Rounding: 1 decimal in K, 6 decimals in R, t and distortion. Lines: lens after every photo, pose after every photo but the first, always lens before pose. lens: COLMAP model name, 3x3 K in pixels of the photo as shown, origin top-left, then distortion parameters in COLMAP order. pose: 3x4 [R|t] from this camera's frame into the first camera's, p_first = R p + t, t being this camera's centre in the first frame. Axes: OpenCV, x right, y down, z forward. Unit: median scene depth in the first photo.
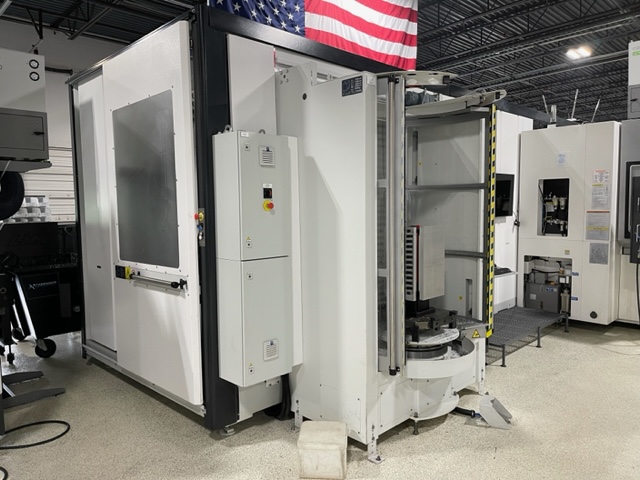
lens RADIAL K [[480.7, 0, 319.1], [0, 480.7, 237.6], [0, 0, 1]] dist [0.016594, -0.021051]
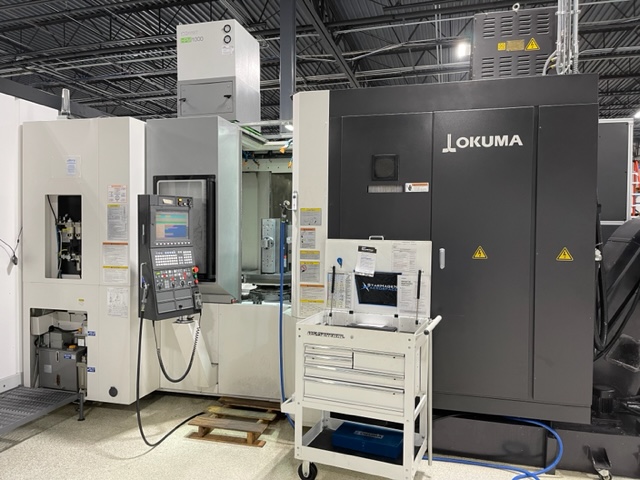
lens RADIAL K [[480.7, 0, 319.3], [0, 480.7, 243.0], [0, 0, 1]] dist [0.016594, -0.021051]
pose [[0.855171, 0.002199, 0.518342, 0.439035], [0.019731, 0.999128, -0.036791, -0.021303], [-0.517971, 0.041690, 0.854382, 0.231263]]
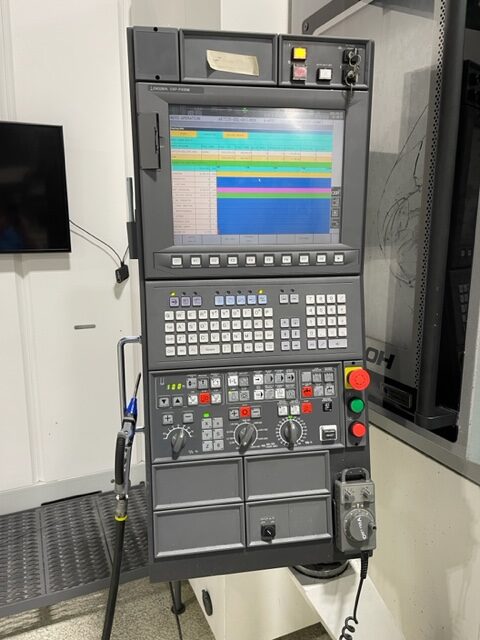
lens RADIAL K [[480.7, 0, 236.8], [0, 480.7, 320.8], [0, 0, 1]] dist [0.016594, -0.021051]
pose [[0.968956, 0.051997, -0.241702, 0.633471], [-0.021635, 0.991716, 0.126617, -0.047795], [0.246283, -0.117457, 0.962054, 0.730464]]
